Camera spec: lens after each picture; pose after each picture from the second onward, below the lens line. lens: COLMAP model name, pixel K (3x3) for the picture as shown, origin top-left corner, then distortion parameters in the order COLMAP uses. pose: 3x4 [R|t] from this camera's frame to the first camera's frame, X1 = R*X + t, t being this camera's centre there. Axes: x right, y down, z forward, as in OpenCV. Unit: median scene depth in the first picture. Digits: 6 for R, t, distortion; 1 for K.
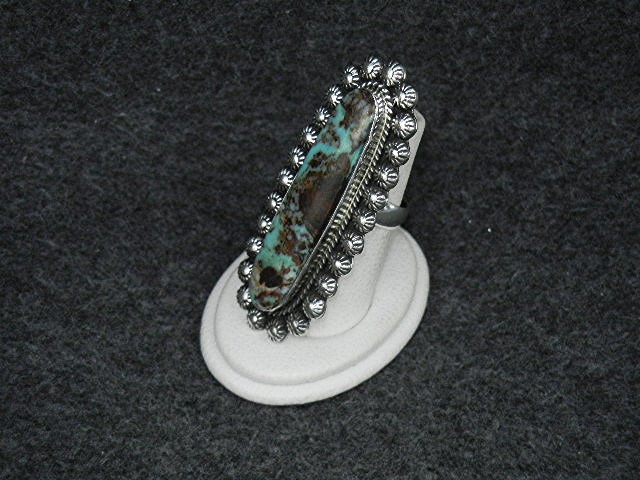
lens RADIAL K [[1682.7, 0, 320.0], [0, 1682.7, 240.0], [0, 0, 1]] dist [0.118122, 0.133871]
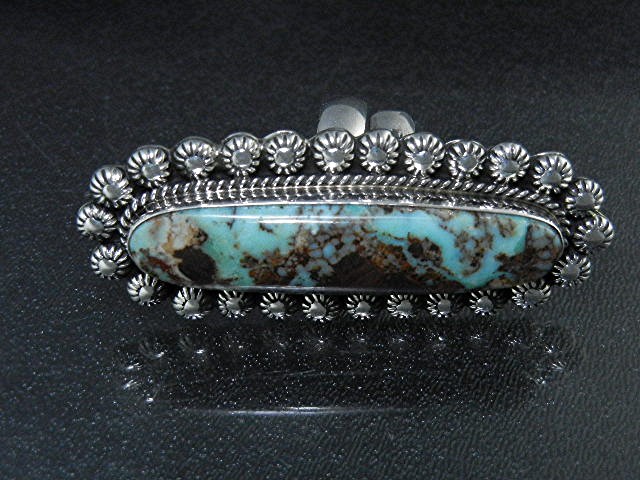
lens RADIAL K [[1201.3, 0, 320.0], [0, 1201.3, 240.0], [0, 0, 1]] dist [-0.008980, -0.058163]
pose [[0.424532, 0.249868, 0.870252, -0.379175], [-0.829735, 0.492051, 0.263488, -0.128174], [-0.362372, -0.833937, 0.416216, 0.832459]]
